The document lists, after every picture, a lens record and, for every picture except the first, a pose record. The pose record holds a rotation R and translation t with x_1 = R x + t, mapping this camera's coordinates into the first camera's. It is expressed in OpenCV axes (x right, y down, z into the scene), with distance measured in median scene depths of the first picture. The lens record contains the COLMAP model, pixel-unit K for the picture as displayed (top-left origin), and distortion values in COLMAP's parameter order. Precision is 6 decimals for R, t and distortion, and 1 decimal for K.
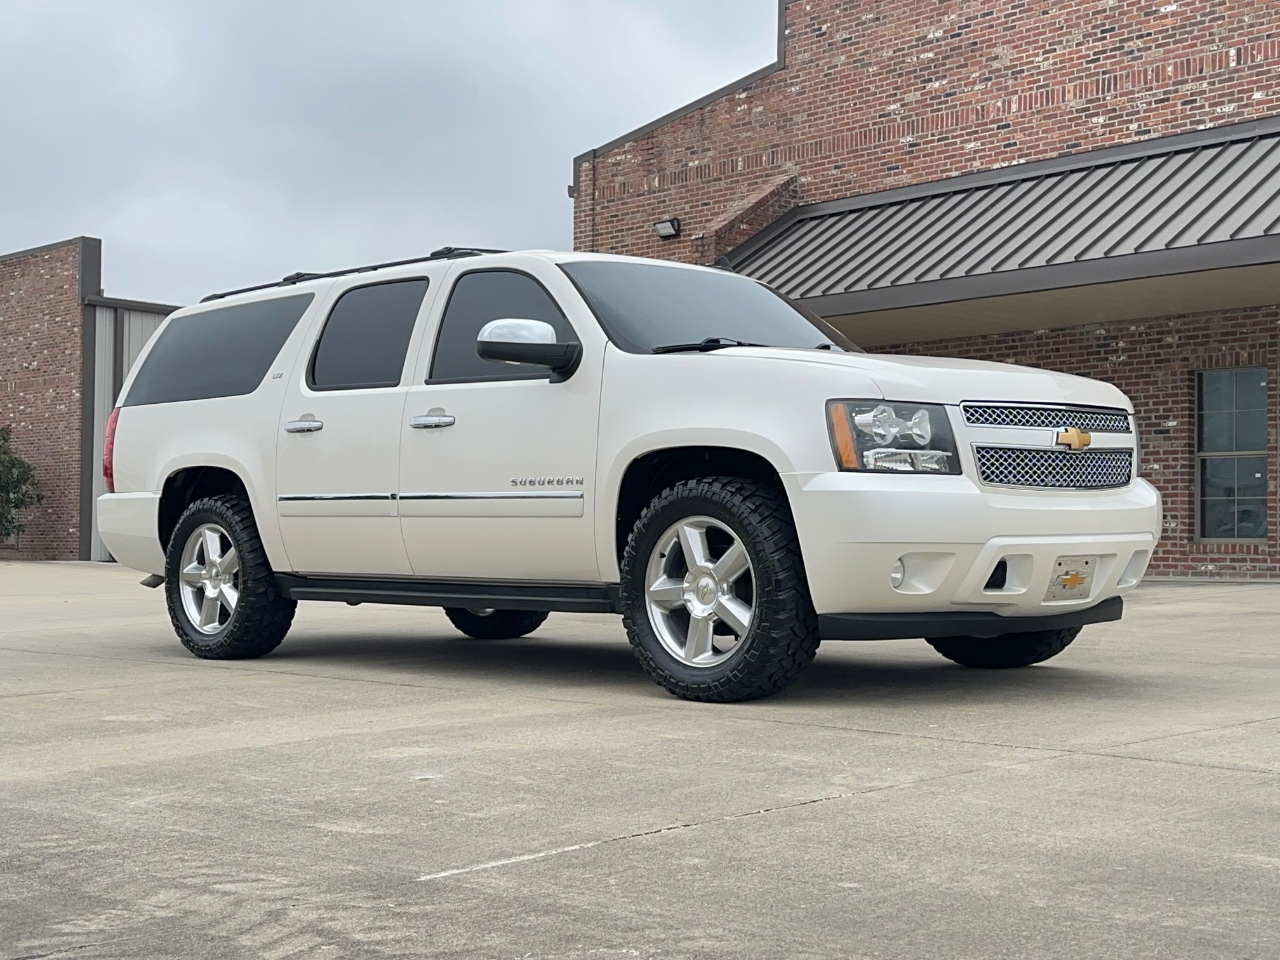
lens RADIAL K [[1769.4, 0, 613.4], [0, 1769.4, 478.7], [0, 0, 1]] dist [0.124858, 0.000000]
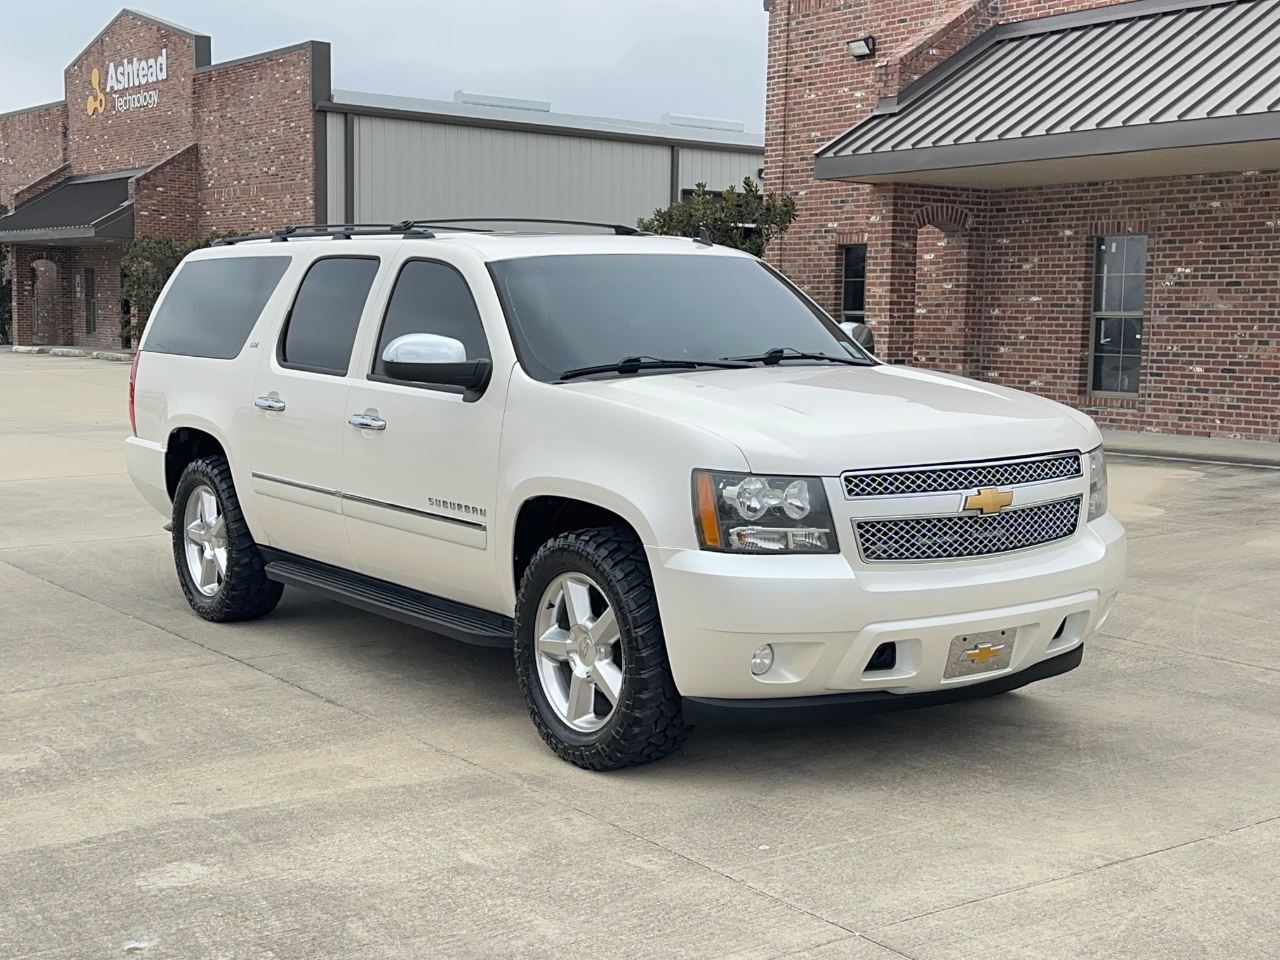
lens RADIAL K [[1769.4, 0, 614.7], [0, 1769.4, 481.0], [0, 0, 1]] dist [0.124858, 0.000000]
pose [[0.986950, 0.023742, -0.159270, 0.074044], [-0.002112, 0.990895, 0.134619, -0.052751], [0.161016, -0.132526, 0.978014, 0.031603]]
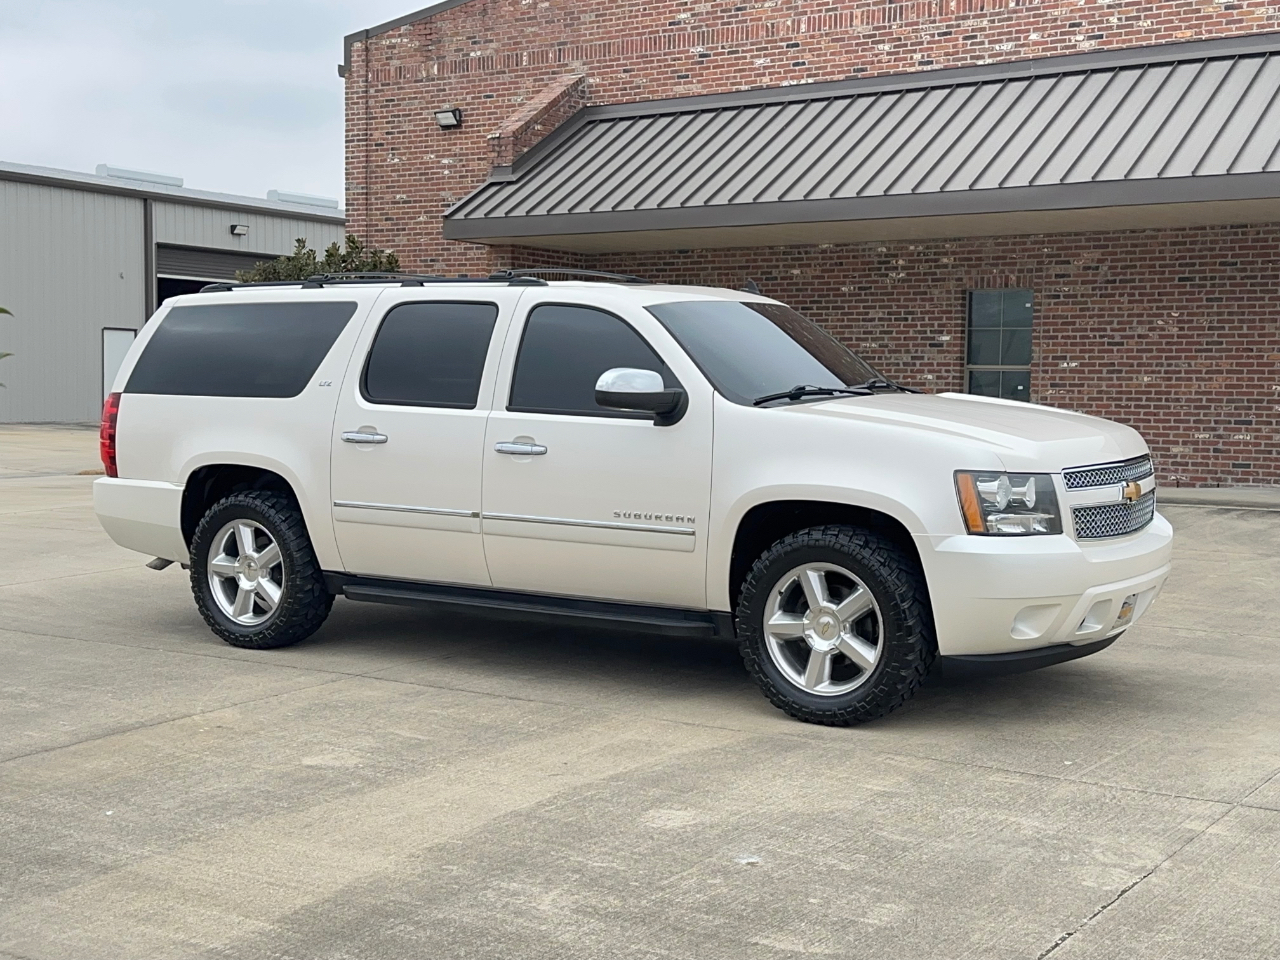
lens RADIAL K [[1769.4, 0, 613.6], [0, 1769.4, 468.5], [0, 0, 1]] dist [0.124858, 0.000000]
pose [[0.979246, -0.005377, 0.202603, -0.106899], [-0.013527, 0.995685, 0.091808, -0.048375], [-0.202222, -0.092643, 0.974948, -0.023899]]
